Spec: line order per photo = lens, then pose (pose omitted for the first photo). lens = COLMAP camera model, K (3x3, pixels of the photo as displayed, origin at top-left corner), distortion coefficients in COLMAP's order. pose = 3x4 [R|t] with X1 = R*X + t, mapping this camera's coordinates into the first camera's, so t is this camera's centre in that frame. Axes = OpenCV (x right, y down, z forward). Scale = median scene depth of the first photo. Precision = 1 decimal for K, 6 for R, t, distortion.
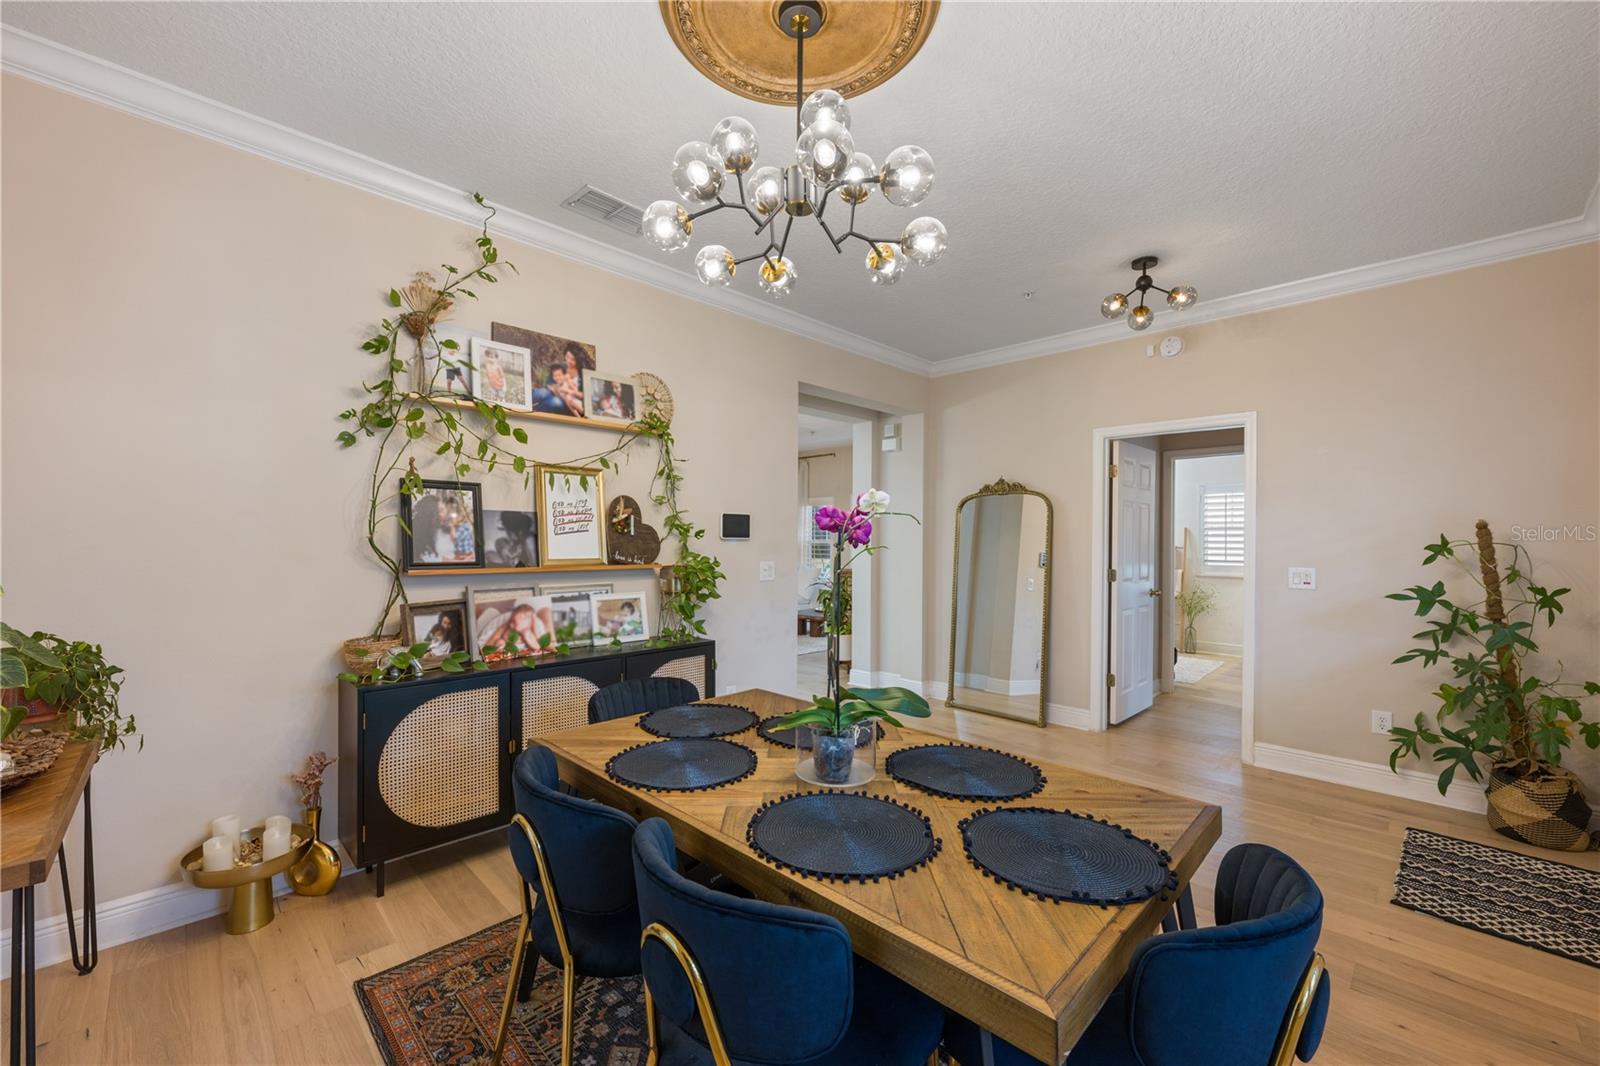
lens RADIAL K [[636.1, 0, 798.8], [0, 636.1, 535.7], [0, 0, 1]] dist [-0.001431, -0.000047]
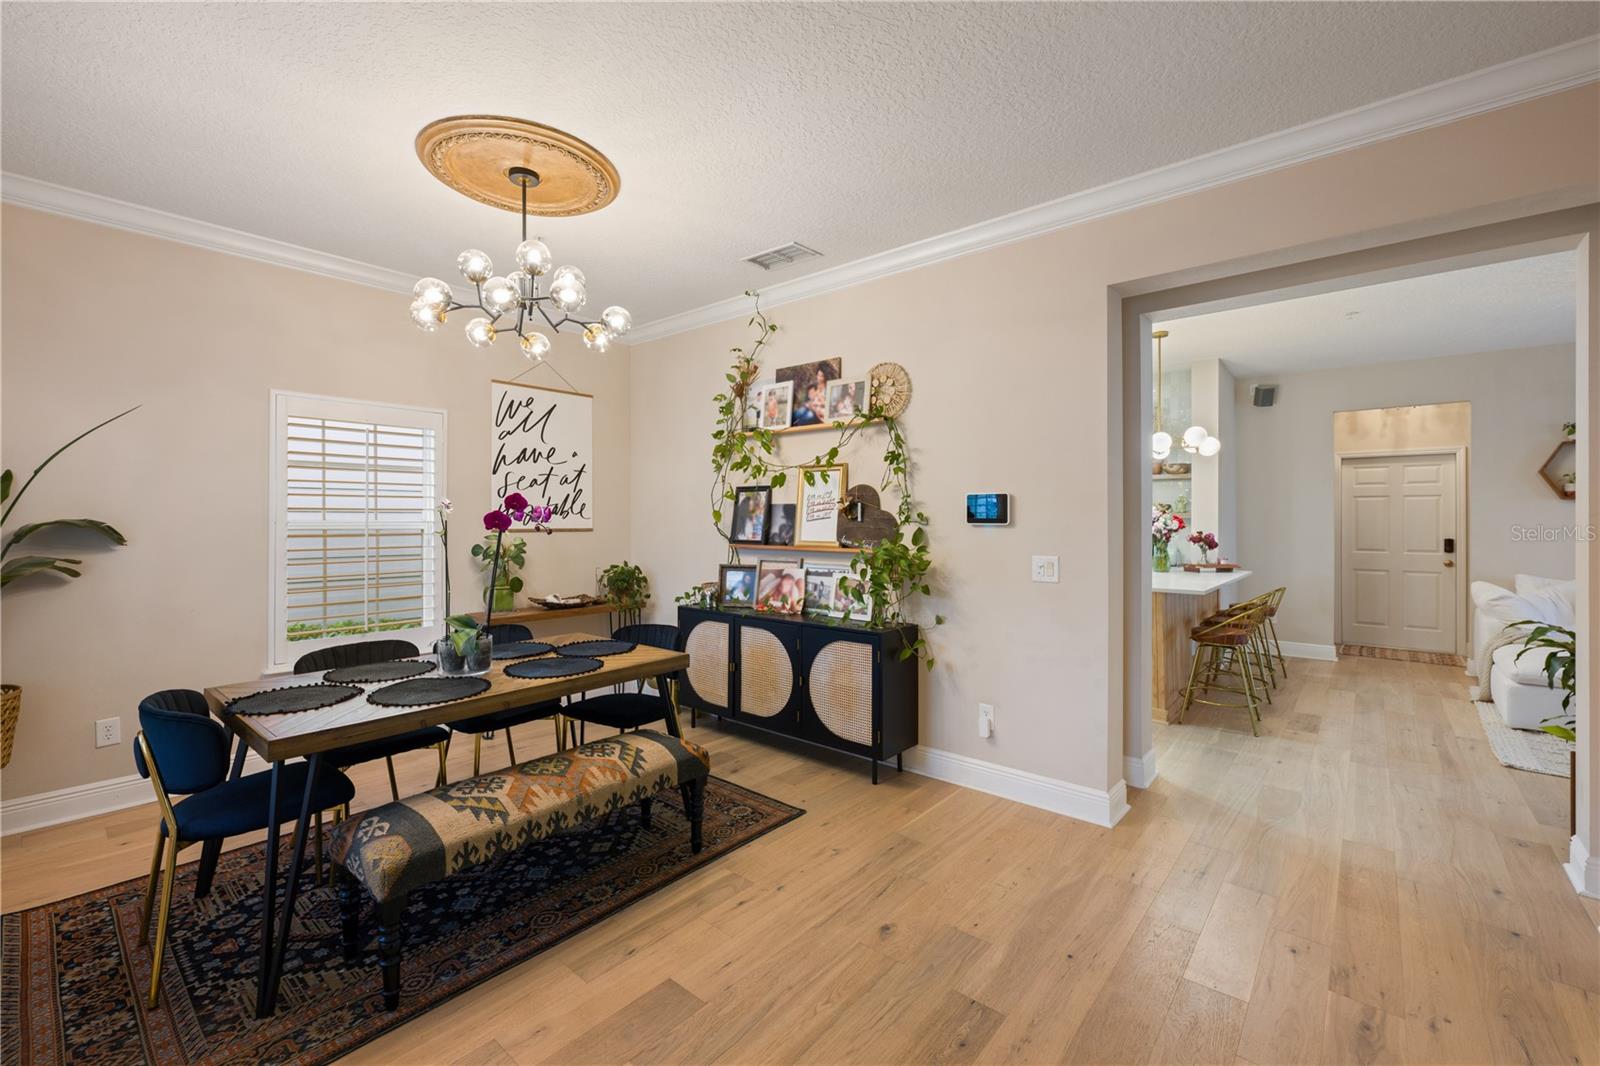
lens RADIAL K [[671.0, 0, 795.0], [0, 671.0, 522.6], [0, 0, 1]] dist [0.001760, 0.000050]
pose [[0.073080, -0.006834, -0.997303, 0.918777], [-0.000553, 0.999976, -0.006892, 0.010143], [0.997326, 0.001055, 0.073075, 0.865722]]
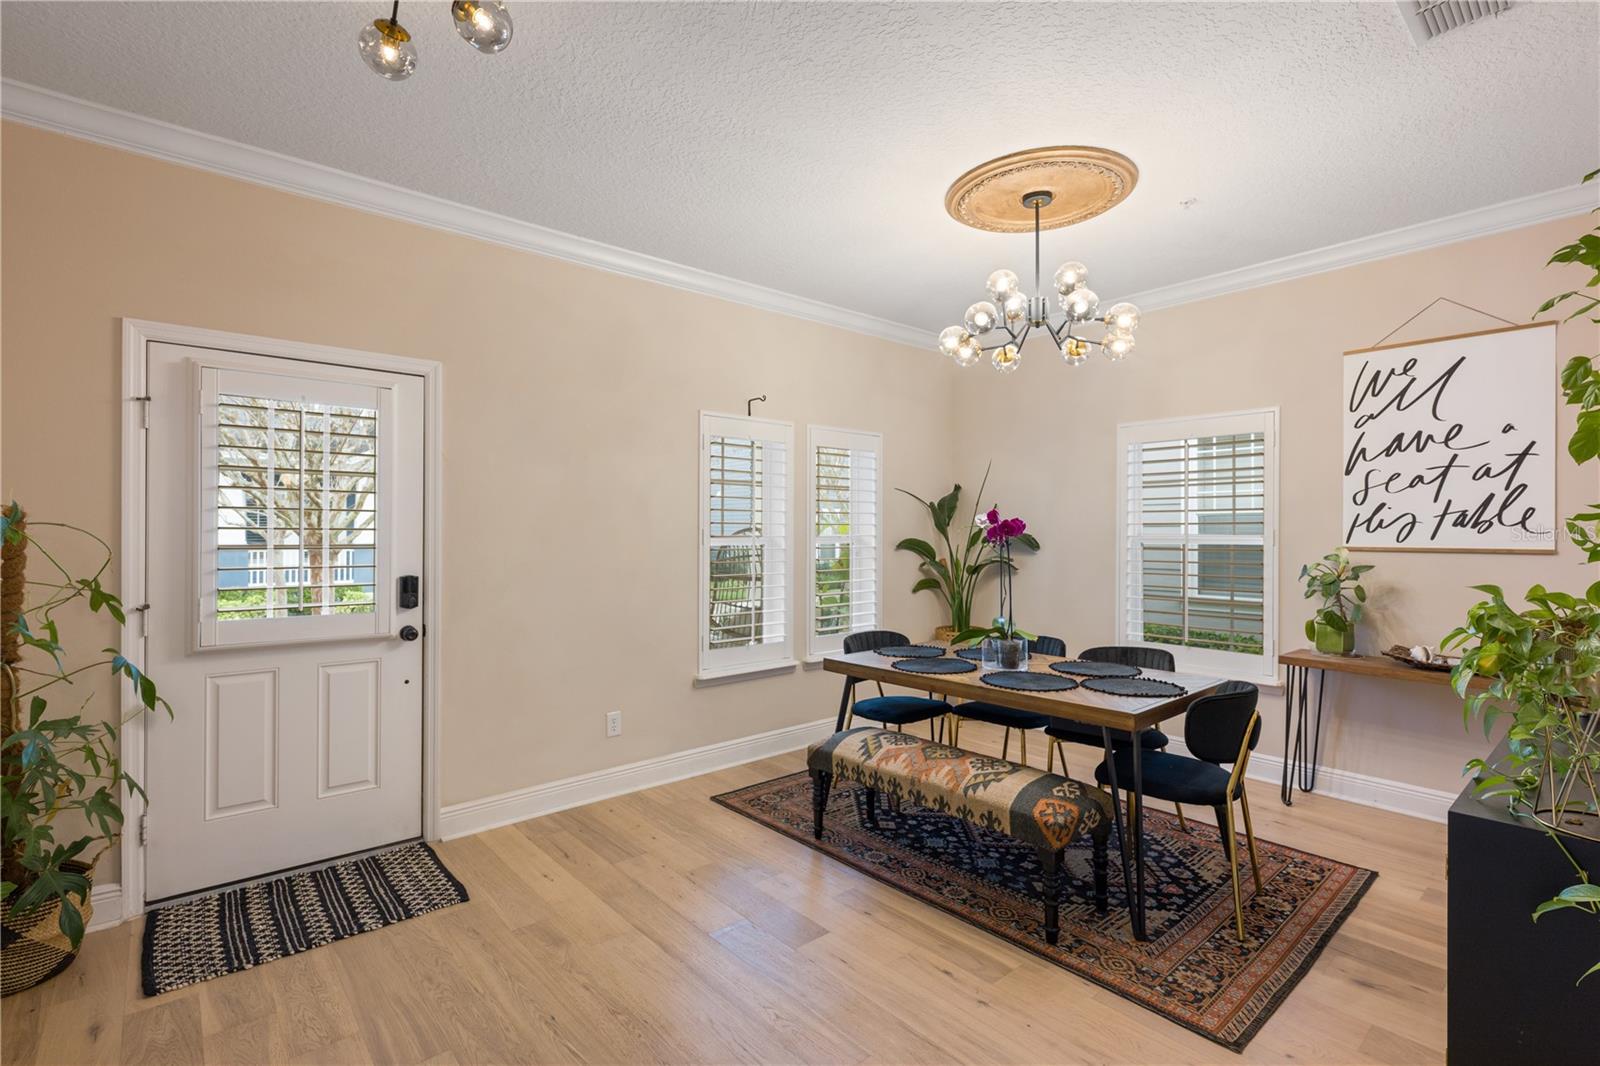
lens RADIAL K [[737.9, 0, 795.8], [0, 737.9, 534.9], [0, 0, 1]] dist [0.001365, 0.000127]
pose [[-0.996889, -0.013571, 0.077638, 0.066866], [-0.013221, 0.999900, 0.005025, -0.001703], [-0.077698, 0.003983, -0.996969, 1.802340]]
